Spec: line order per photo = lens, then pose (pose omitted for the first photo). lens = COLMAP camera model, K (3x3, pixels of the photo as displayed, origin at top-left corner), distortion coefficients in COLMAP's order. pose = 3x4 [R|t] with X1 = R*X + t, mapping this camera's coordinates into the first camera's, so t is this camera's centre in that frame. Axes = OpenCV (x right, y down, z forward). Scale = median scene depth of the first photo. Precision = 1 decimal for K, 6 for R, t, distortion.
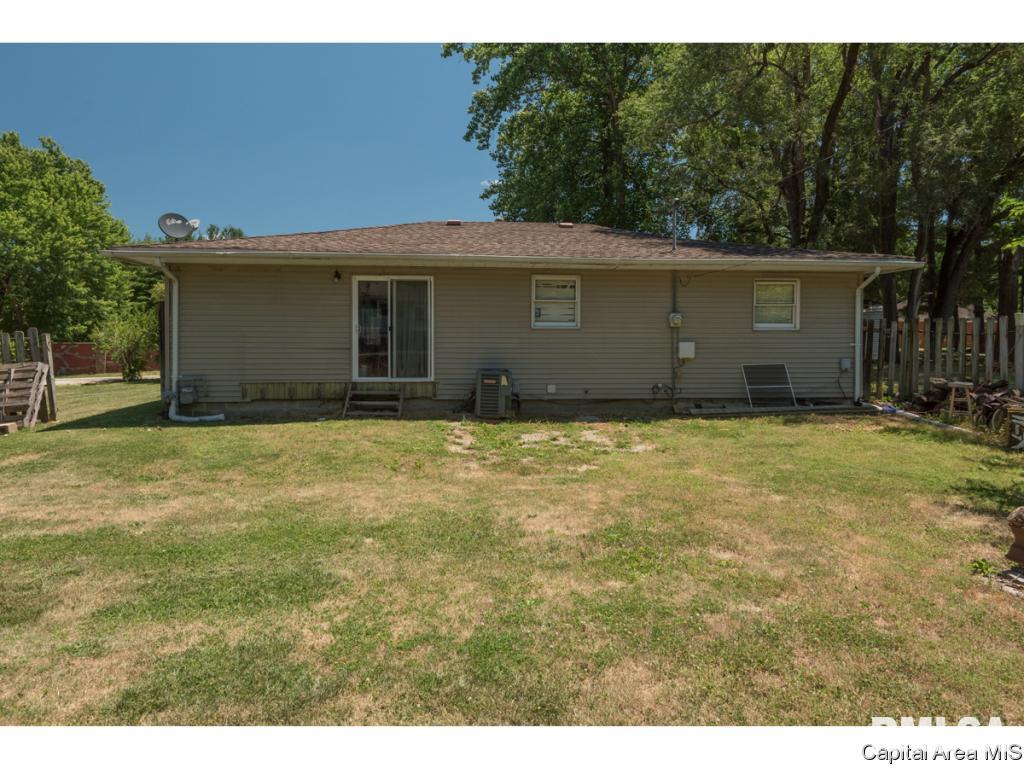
lens RADIAL K [[549.6, 0, 517.9], [0, 549.6, 341.6], [0, 0, 1]] dist [0.002055, -0.001188]
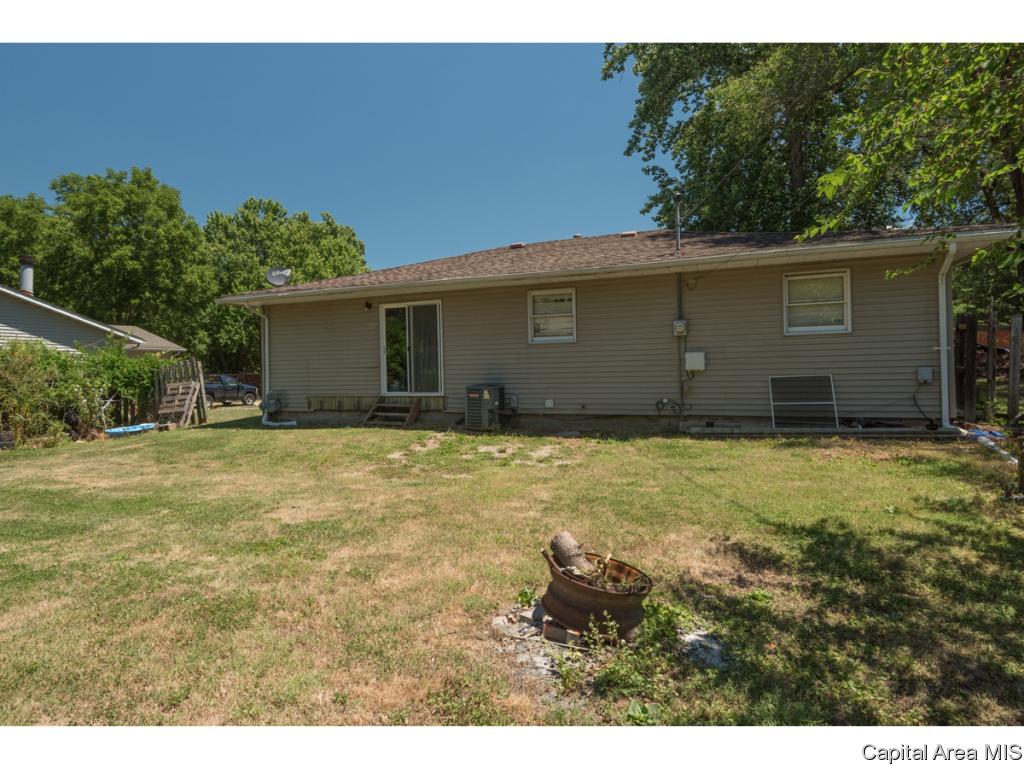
lens RADIAL K [[546.7, 0, 512.8], [0, 546.7, 365.5], [0, 0, 1]] dist [0.001276, 0.000231]
pose [[0.900888, -0.022421, -0.433472, 0.438654], [0.025013, 0.999687, 0.000275, 0.015087], [0.433330, -0.011090, 0.901167, 0.075623]]
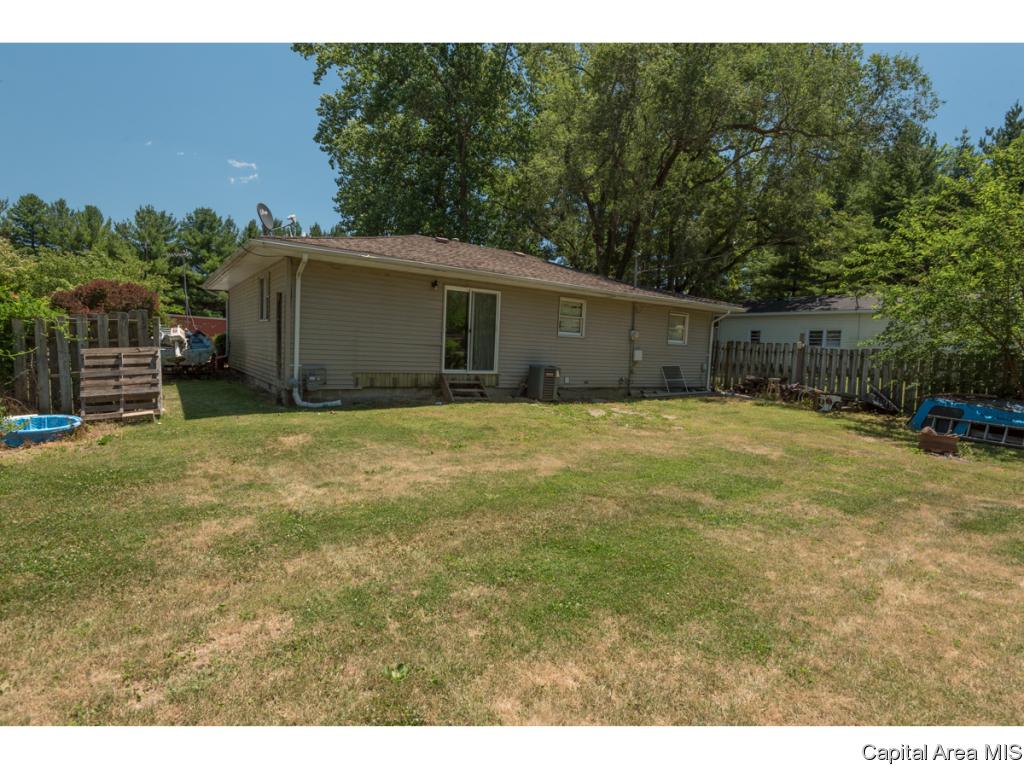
lens RADIAL K [[501.1, 0, 511.2], [0, 501.1, 362.8], [0, 0, 1]] dist [0.000720, -0.000262]
pose [[0.878223, 0.024517, 0.477623, -0.674637], [-0.044046, 0.998587, 0.029730, 0.010595], [-0.476220, -0.047147, 0.878062, -0.043223]]
